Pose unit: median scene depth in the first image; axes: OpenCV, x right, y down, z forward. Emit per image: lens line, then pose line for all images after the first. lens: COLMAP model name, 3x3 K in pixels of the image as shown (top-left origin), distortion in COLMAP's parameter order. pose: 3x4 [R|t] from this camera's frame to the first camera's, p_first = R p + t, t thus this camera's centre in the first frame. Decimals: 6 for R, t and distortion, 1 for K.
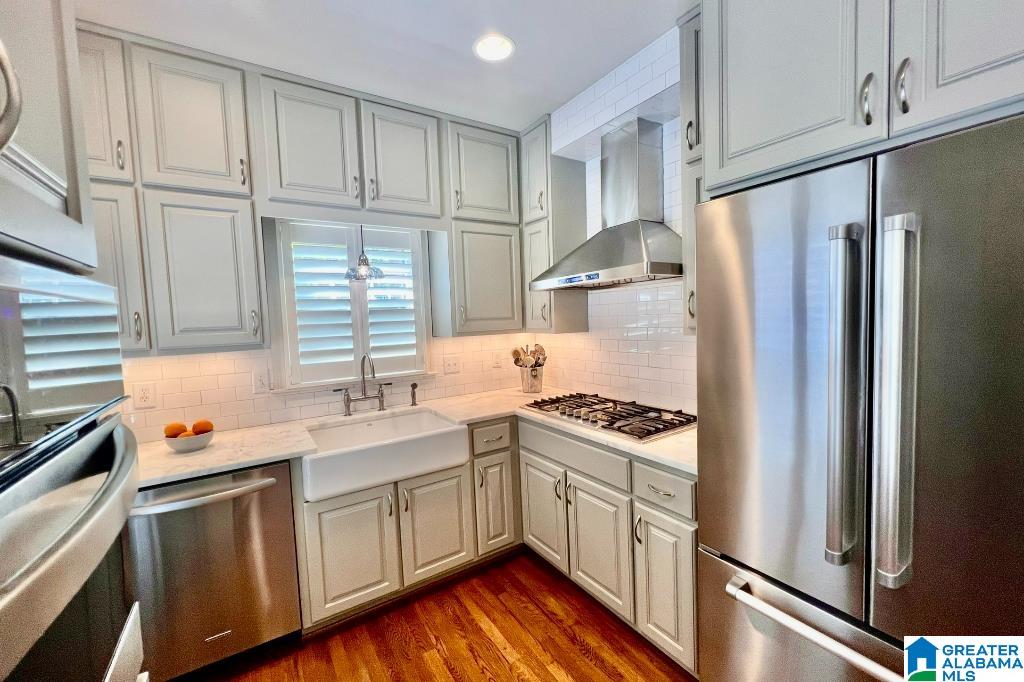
lens RADIAL K [[409.8, 0, 513.2], [0, 409.8, 339.5], [0, 0, 1]] dist [-0.003589, -0.000372]
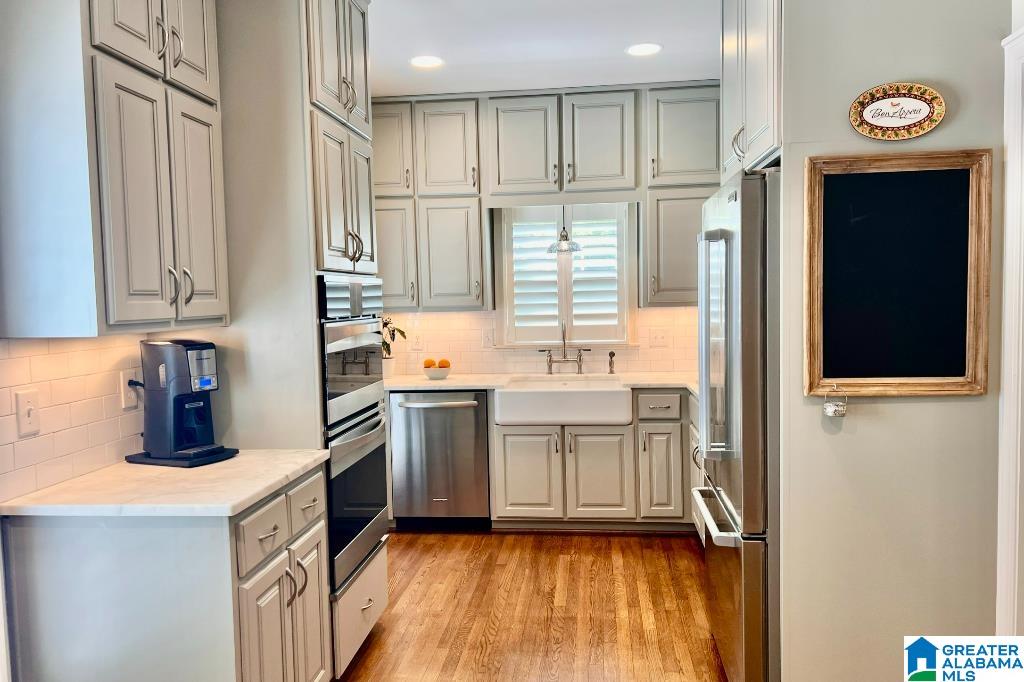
lens RADIAL K [[773.7, 0, 511.3], [0, 773.7, 346.2], [0, 0, 1]] dist [0.060999, -0.026431]
pose [[0.771908, 0.059711, -0.632924, 0.908343], [-0.043349, 0.998206, 0.041304, 0.027738], [0.634254, -0.004446, 0.773112, -0.752474]]
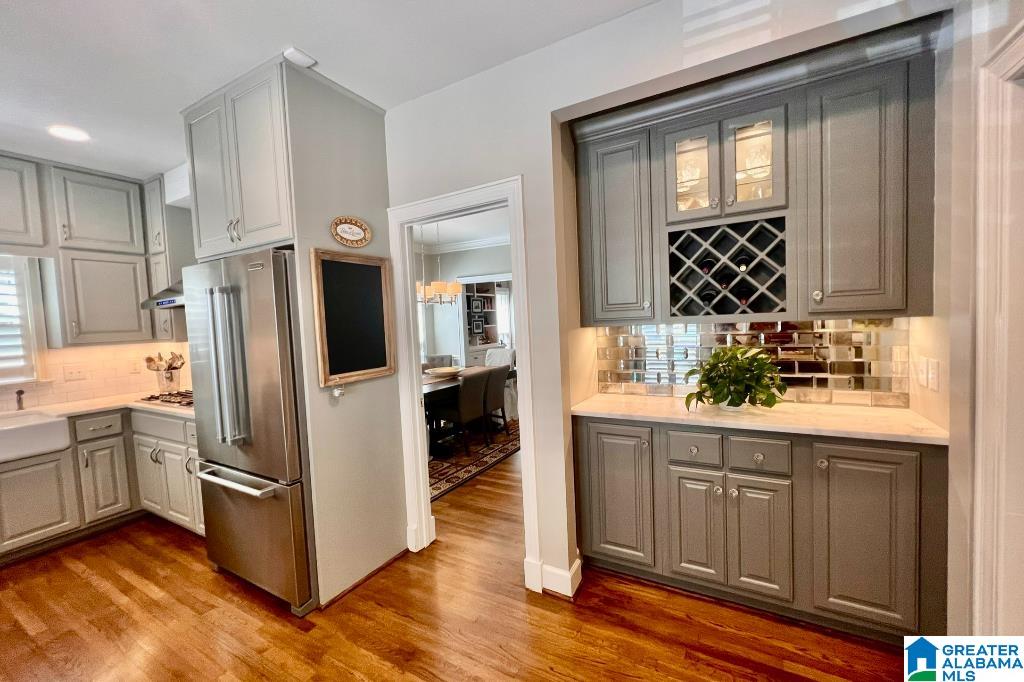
lens RADIAL K [[409.8, 0, 517.2], [0, 409.8, 340.5], [0, 0, 1]] dist [-0.003589, -0.000372]
pose [[0.885641, -0.026682, 0.463604, 0.525121], [0.037290, 0.999210, -0.013729, 0.042535], [-0.462871, 0.029446, 0.885936, -0.727469]]
